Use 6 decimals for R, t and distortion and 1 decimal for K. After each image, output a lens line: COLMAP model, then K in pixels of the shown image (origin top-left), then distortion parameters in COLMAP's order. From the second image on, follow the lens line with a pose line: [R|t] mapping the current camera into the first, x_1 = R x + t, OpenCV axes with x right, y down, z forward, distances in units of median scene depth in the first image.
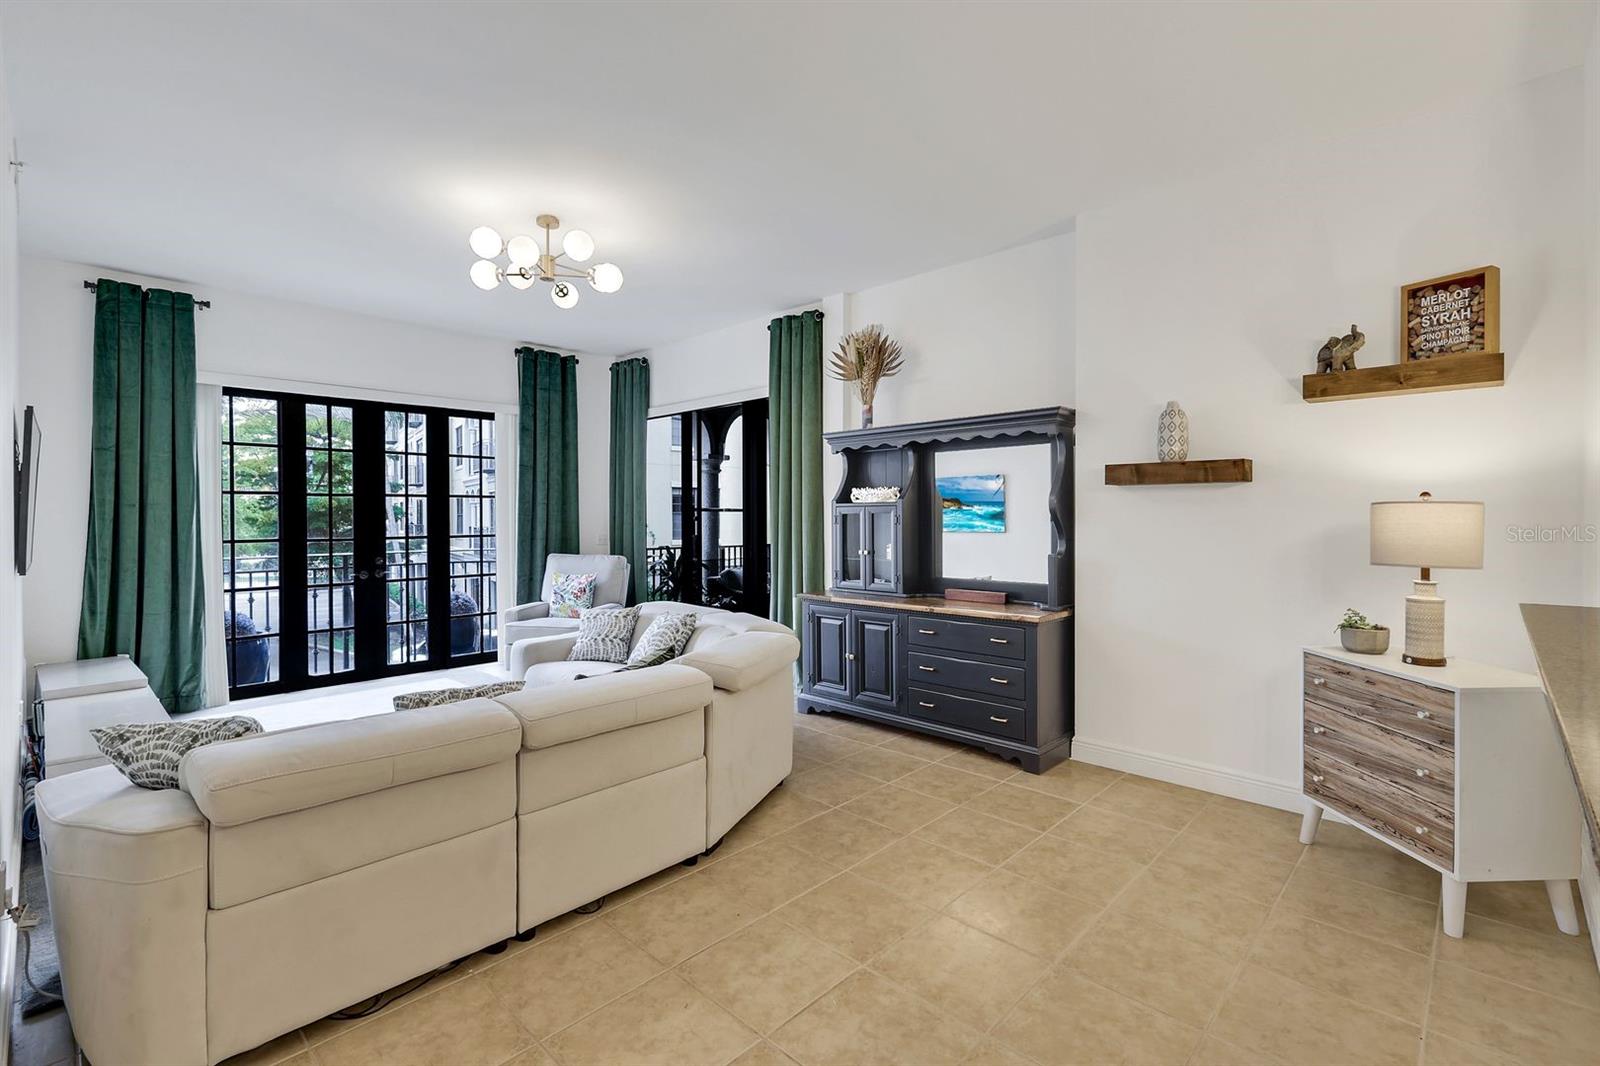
lens RADIAL K [[722.5, 0, 801.3], [0, 722.5, 510.3], [0, 0, 1]] dist [0.007992, -0.001277]
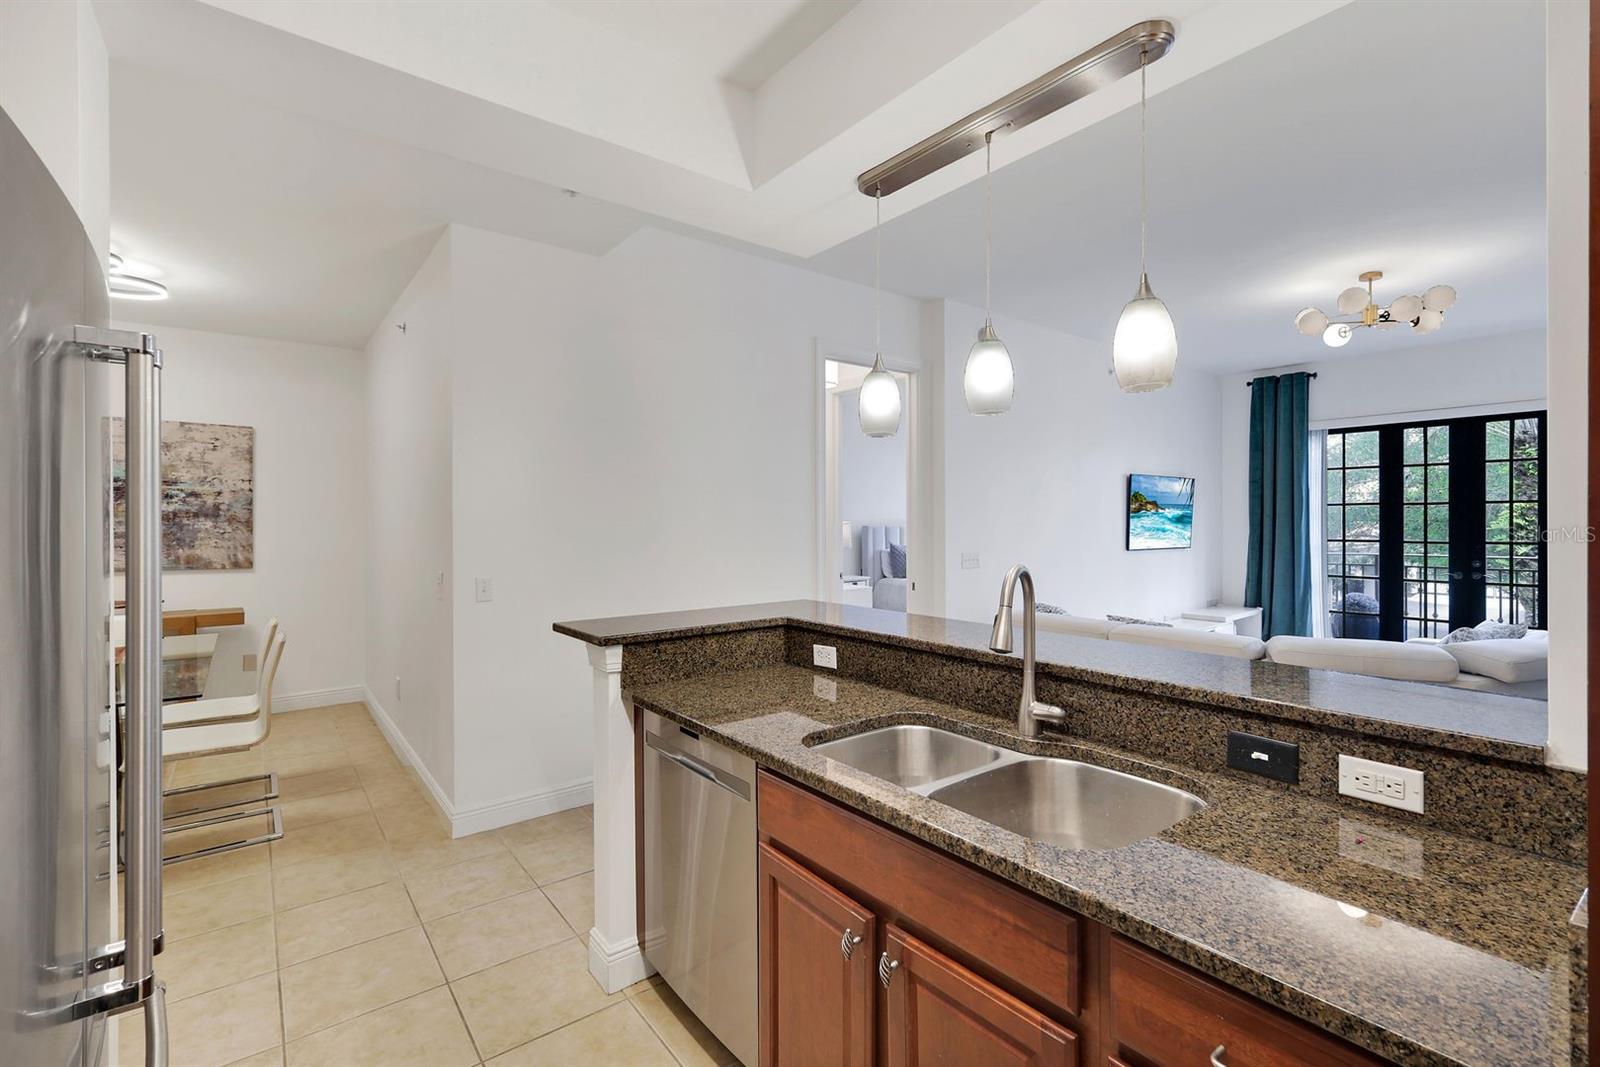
lens RADIAL K [[722.5, 0, 800.6], [0, 722.5, 527.5], [0, 0, 1]] dist [0.007992, -0.001277]
pose [[-0.155971, 0.017971, -0.987598, 0.865521], [0.011672, 0.999798, 0.016349, -0.018441], [0.987693, -0.008977, -0.156150, 0.243457]]
